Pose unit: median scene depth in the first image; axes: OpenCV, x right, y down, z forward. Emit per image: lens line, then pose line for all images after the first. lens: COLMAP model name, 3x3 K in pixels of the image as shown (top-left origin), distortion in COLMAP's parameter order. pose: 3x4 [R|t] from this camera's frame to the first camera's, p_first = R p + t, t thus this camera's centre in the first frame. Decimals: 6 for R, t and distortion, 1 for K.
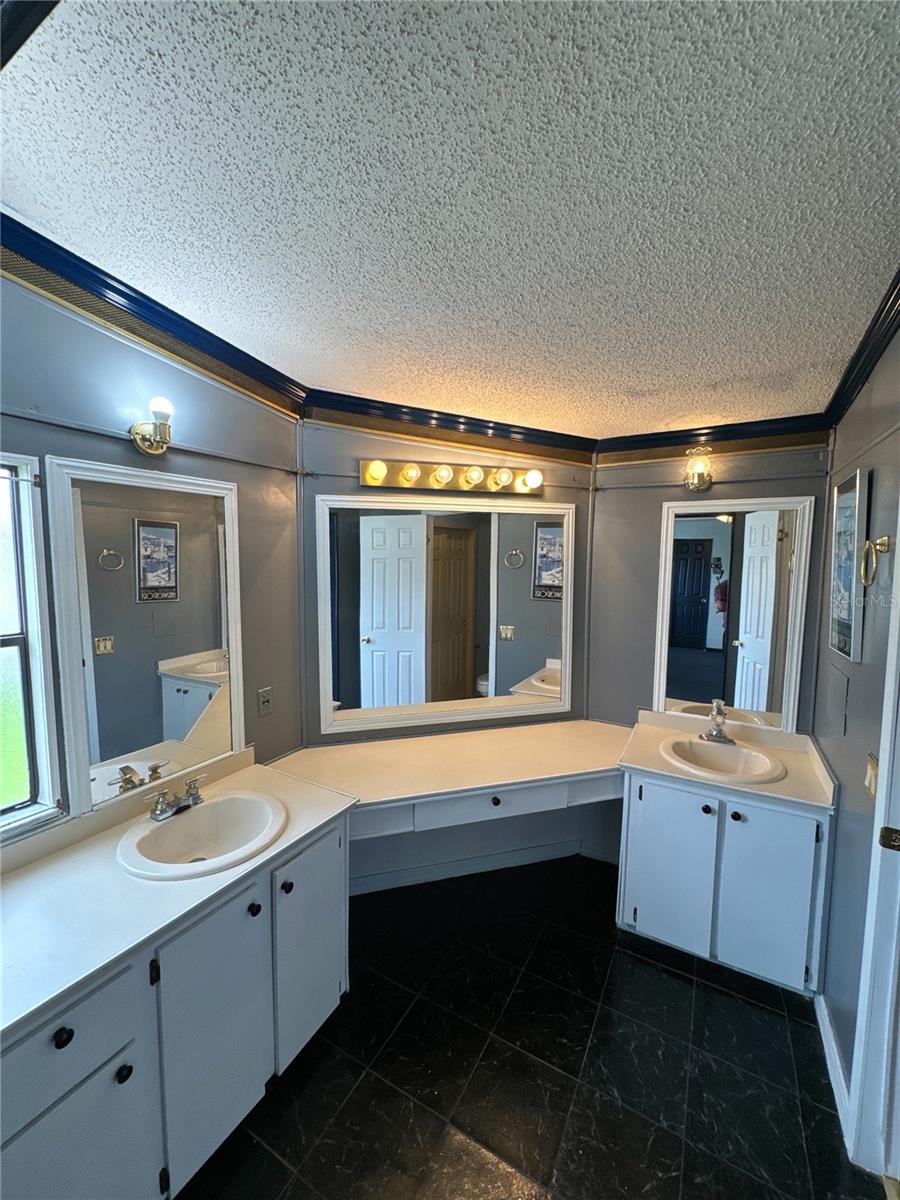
lens RADIAL K [[474.6, 0, 455.4], [0, 474.6, 603.4], [0, 0, 1]] dist [-0.001423, 0.000101]
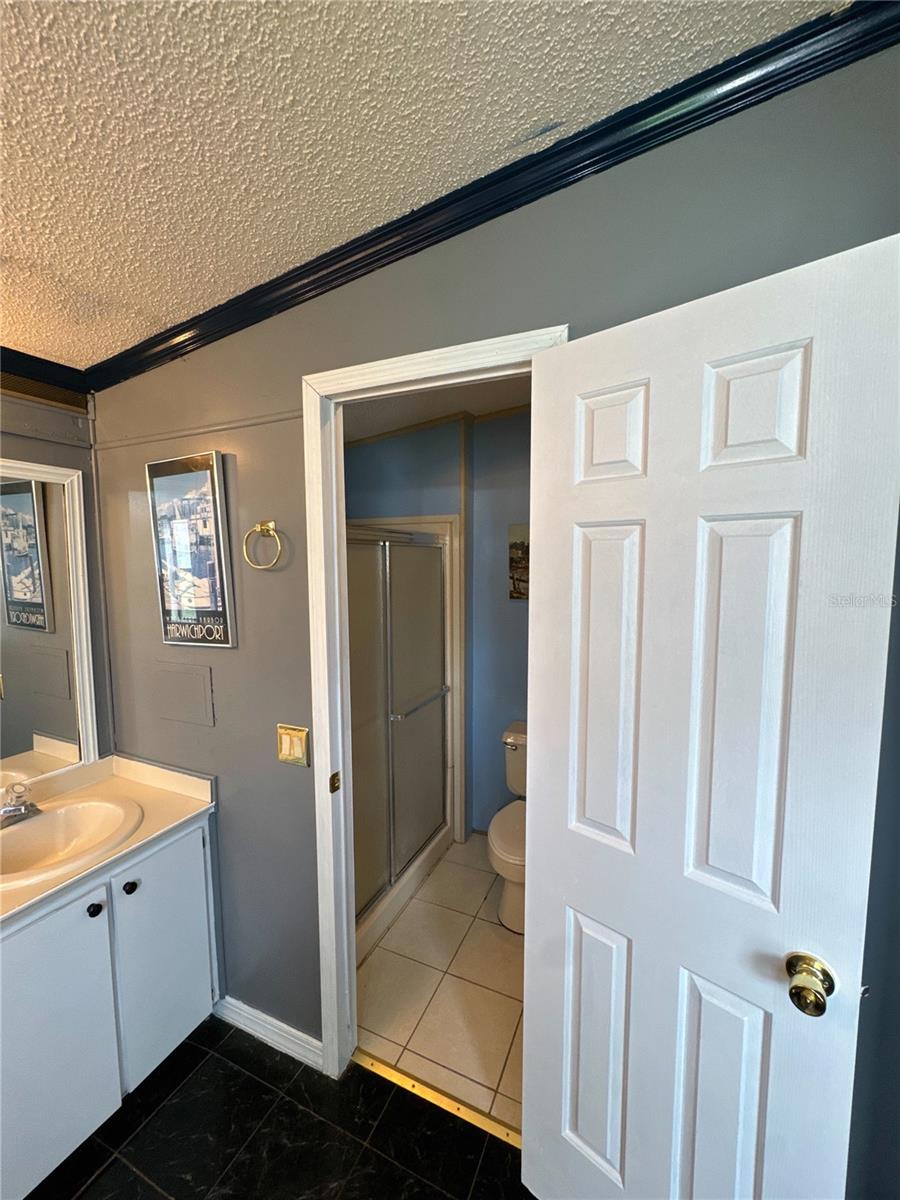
lens RADIAL K [[474.6, 0, 455.4], [0, 474.6, 603.4], [0, 0, 1]] dist [-0.001423, 0.000101]
pose [[-0.076315, -0.106185, 0.991414, -0.139070], [0.101162, 0.988358, 0.113645, -0.029089], [-0.991939, 0.108966, -0.064685, 0.464769]]
